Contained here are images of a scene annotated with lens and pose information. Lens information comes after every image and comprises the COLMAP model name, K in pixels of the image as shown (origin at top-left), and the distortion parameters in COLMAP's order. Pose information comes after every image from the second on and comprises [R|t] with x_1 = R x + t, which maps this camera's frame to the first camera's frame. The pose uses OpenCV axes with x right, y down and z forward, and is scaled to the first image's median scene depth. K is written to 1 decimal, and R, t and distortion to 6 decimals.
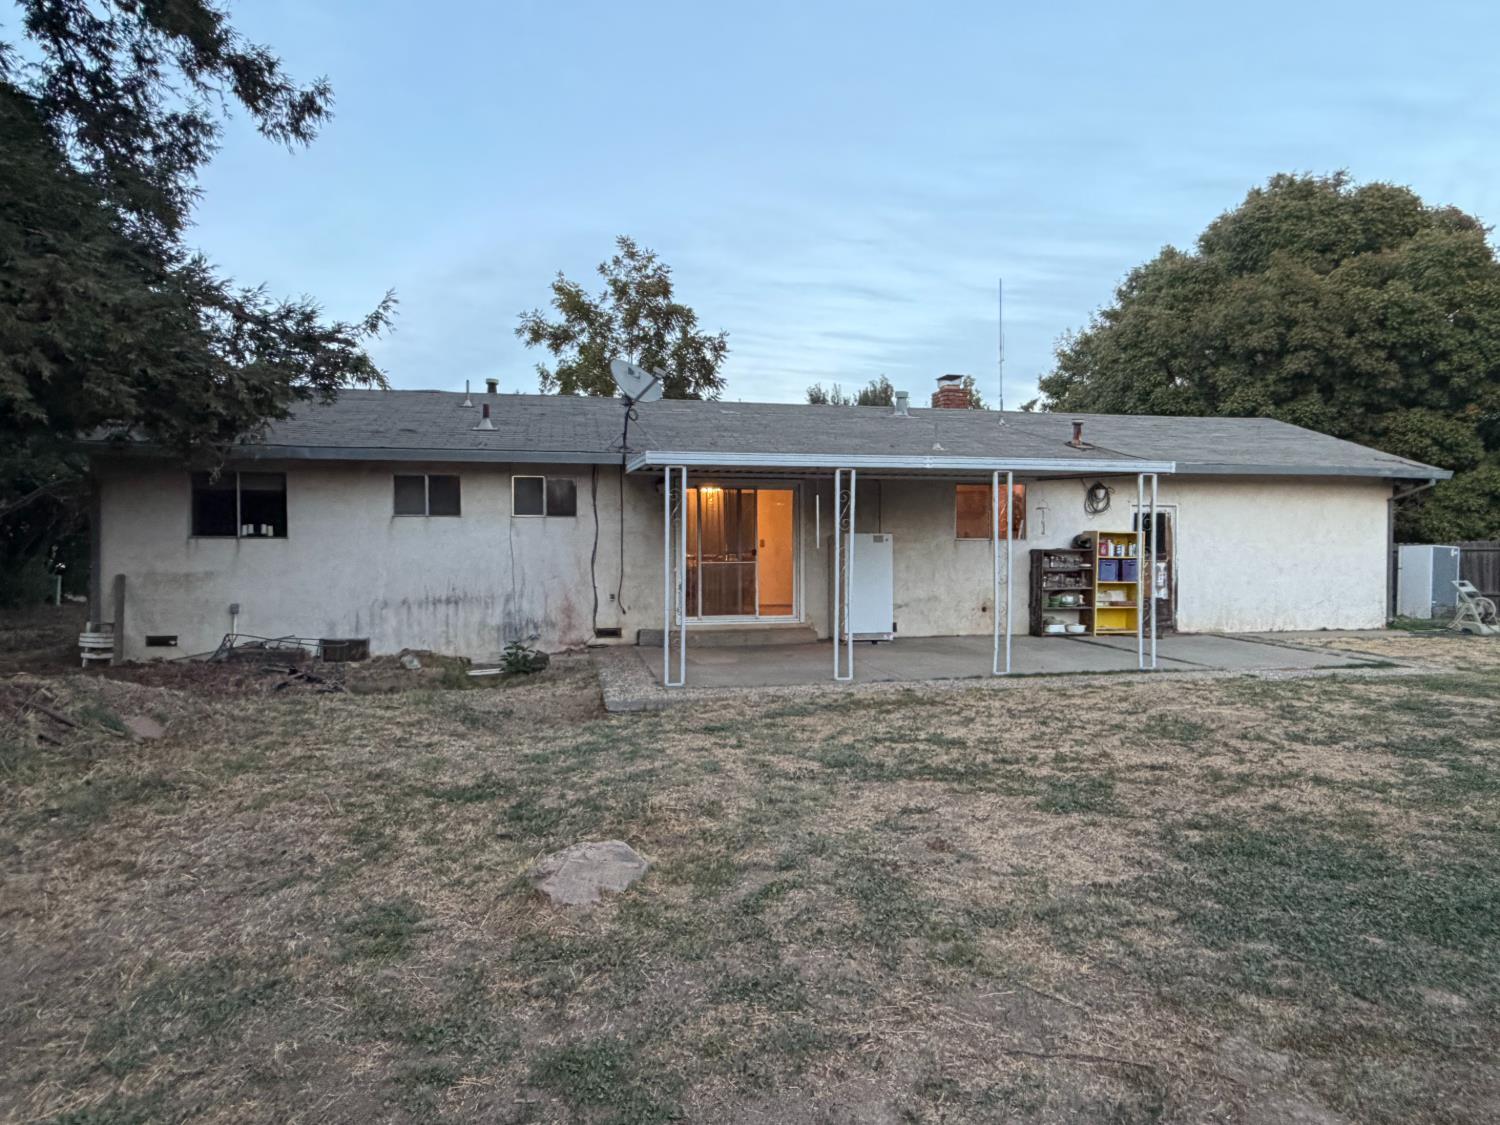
lens RADIAL K [[888.5, 0, 750.0], [0, 888.5, 562.5], [0, 0, 1]] dist [-0.001336, 0.004076]
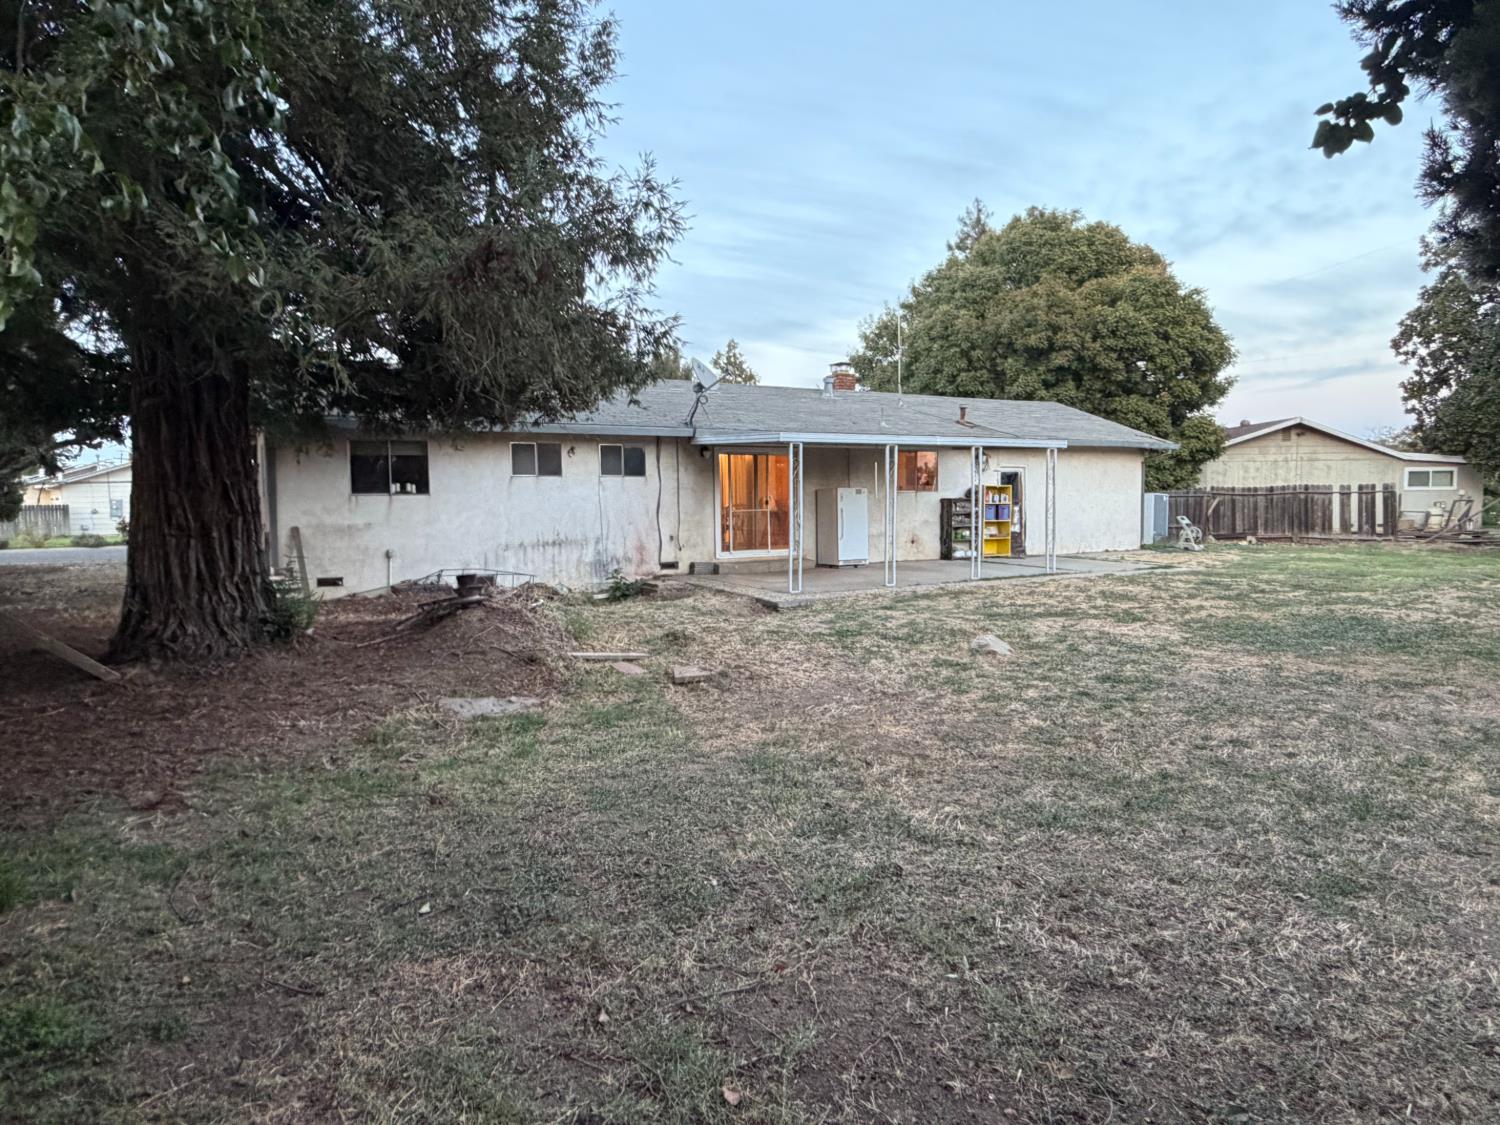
lens RADIAL K [[883.3, 0, 750.2], [0, 883.3, 556.1], [0, 0, 1]] dist [-0.000562, 0.000091]
pose [[0.954523, -0.029368, 0.296689, -0.369400], [0.015924, 0.998738, 0.047628, 0.004782], [-0.297713, -0.040738, 0.953786, -0.232687]]
